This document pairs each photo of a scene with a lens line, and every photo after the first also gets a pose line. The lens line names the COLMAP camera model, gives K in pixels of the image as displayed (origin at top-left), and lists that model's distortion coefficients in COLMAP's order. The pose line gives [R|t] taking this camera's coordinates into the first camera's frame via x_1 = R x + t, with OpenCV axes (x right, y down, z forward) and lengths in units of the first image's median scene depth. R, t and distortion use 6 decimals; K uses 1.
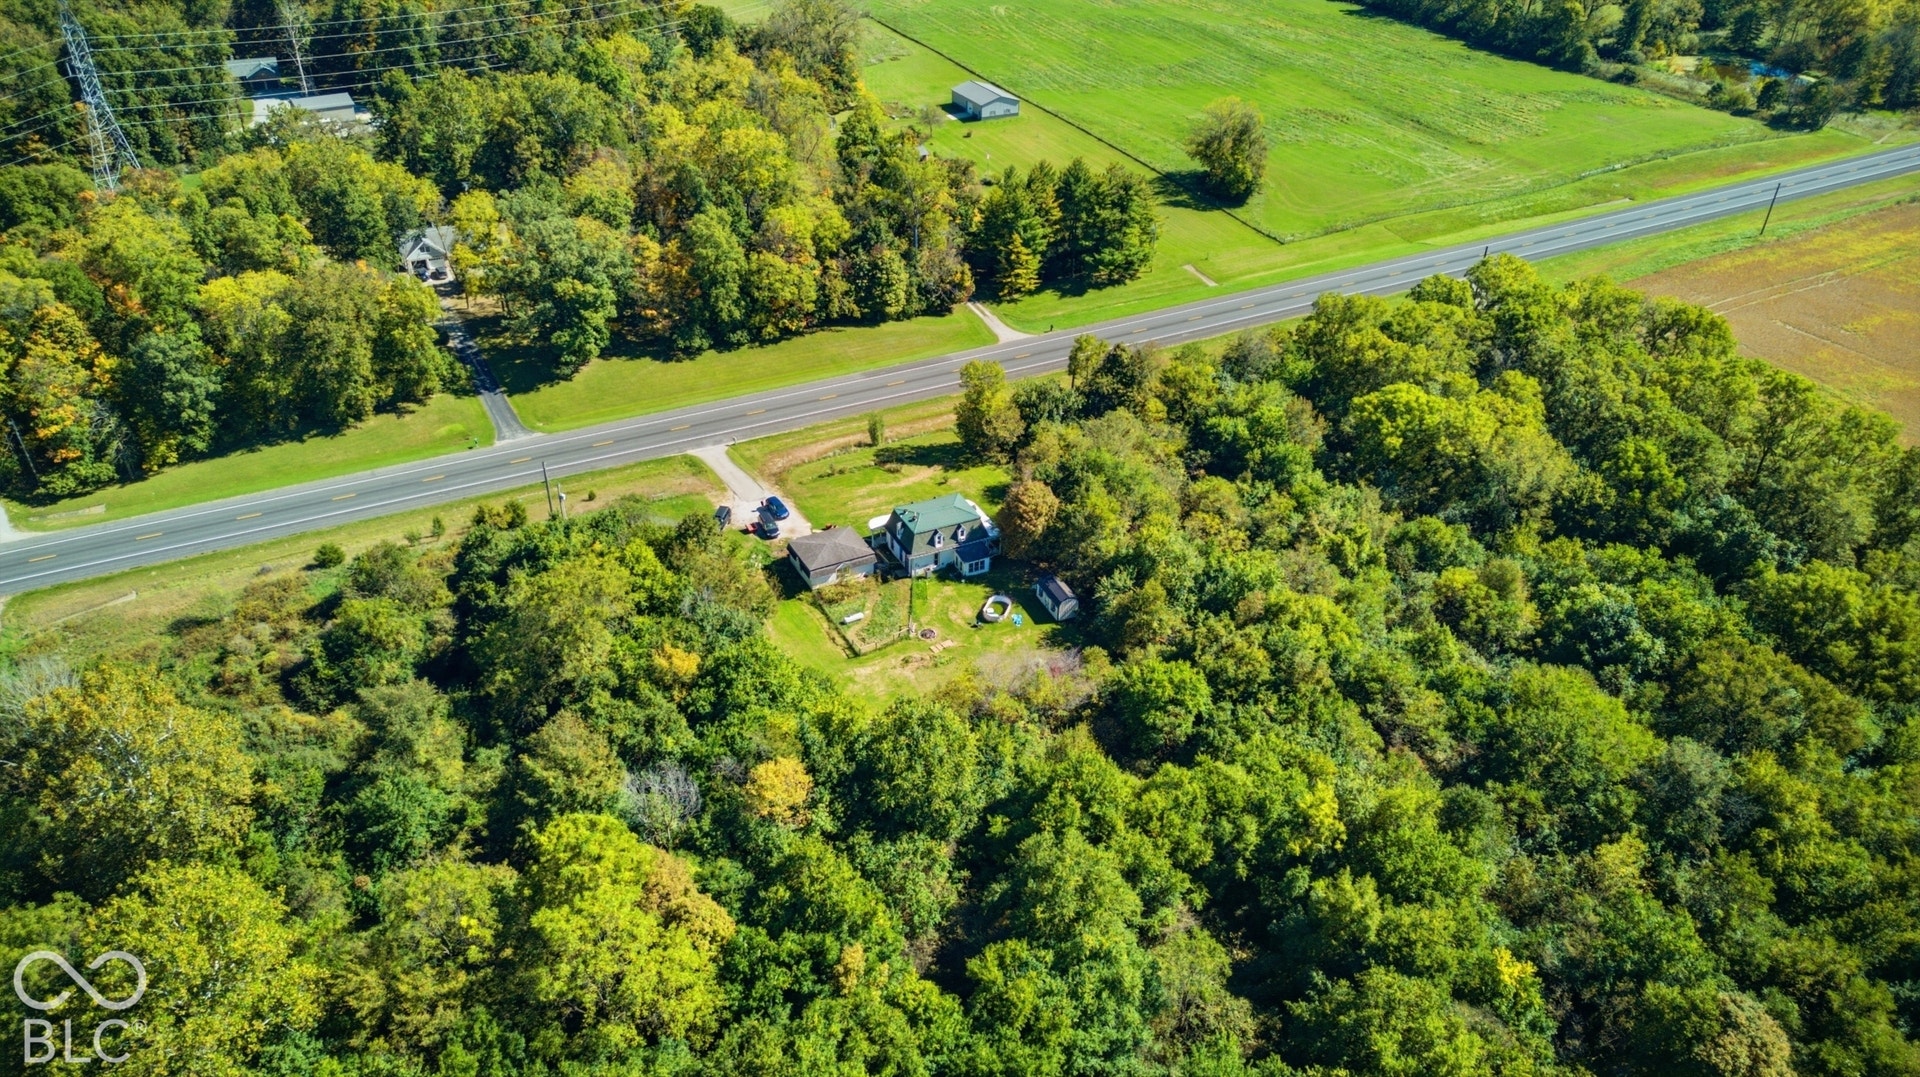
lens RADIAL K [[1382.7, 0, 959.2], [0, 1382.7, 533.0], [0, 0, 1]] dist [0.102571, -0.092195]
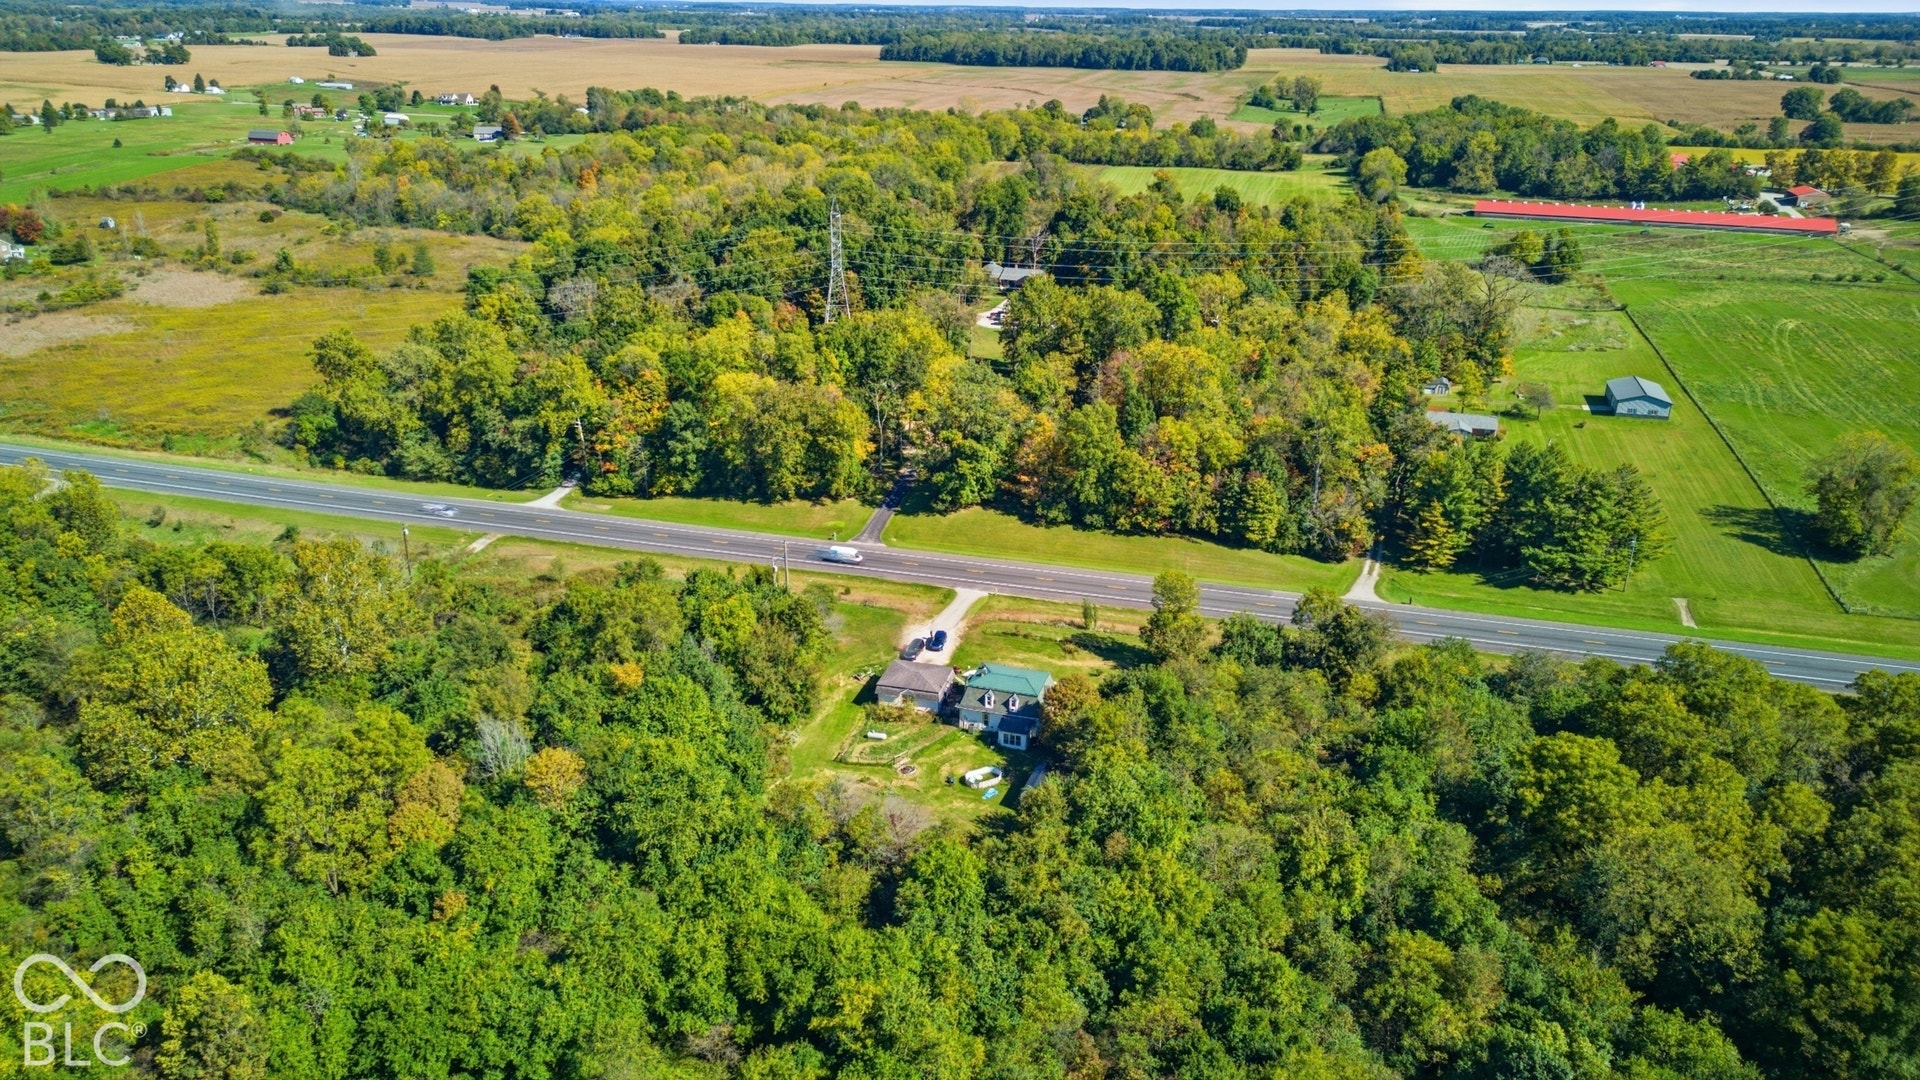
lens RADIAL K [[1352.8, 0, 965.5], [0, 1352.8, 541.2], [0, 0, 1]] dist [0.143394, -0.300403]
pose [[0.724979, 0.244014, -0.644098, 0.472150], [-0.359129, 0.931883, -0.051185, -0.038196], [0.587735, 0.268423, 0.763228, 0.152759]]
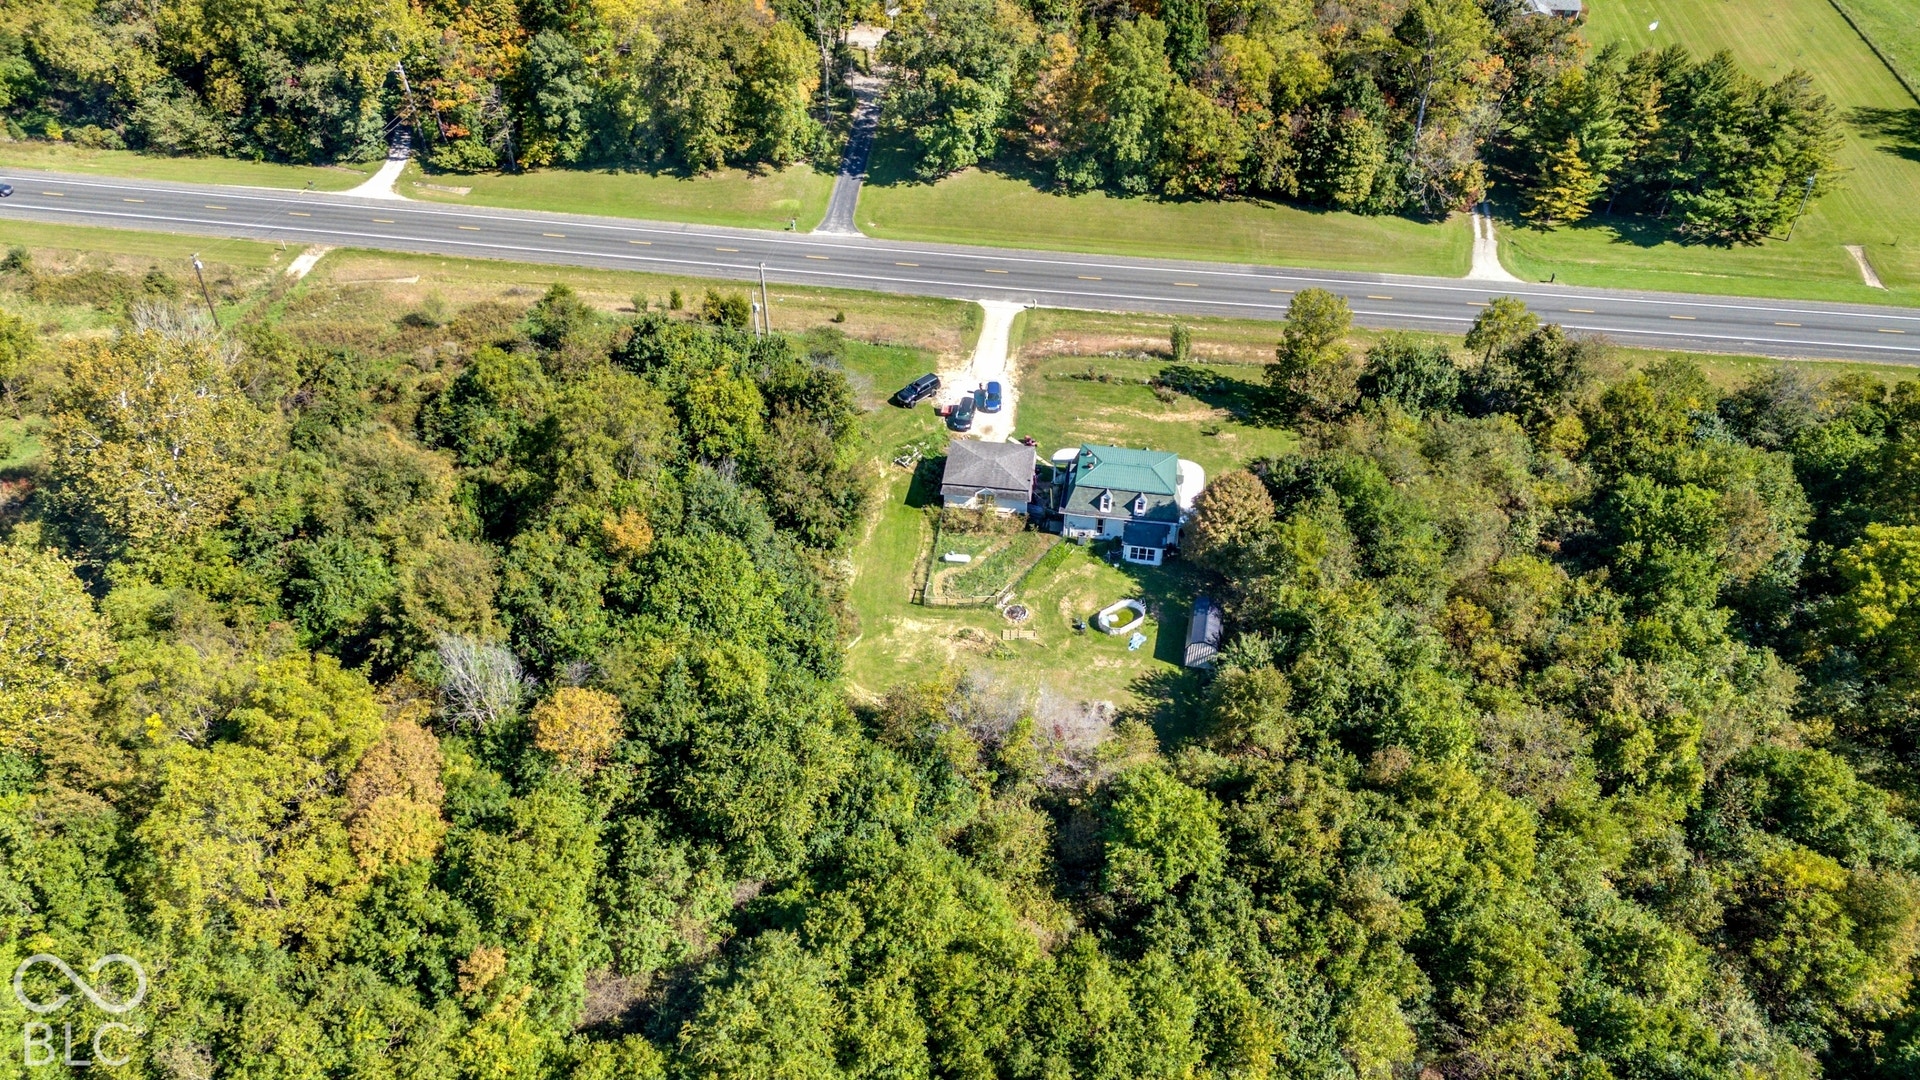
lens RADIAL K [[1404.7, 0, 960.9], [0, 1404.7, 544.2], [0, 0, 1]] dist [0.076639, -0.071598]
pose [[0.816646, 0.365199, -0.446900, 0.219244], [-0.303915, 0.930395, 0.204942, -0.086730], [0.490638, -0.031545, 0.870792, 0.227443]]
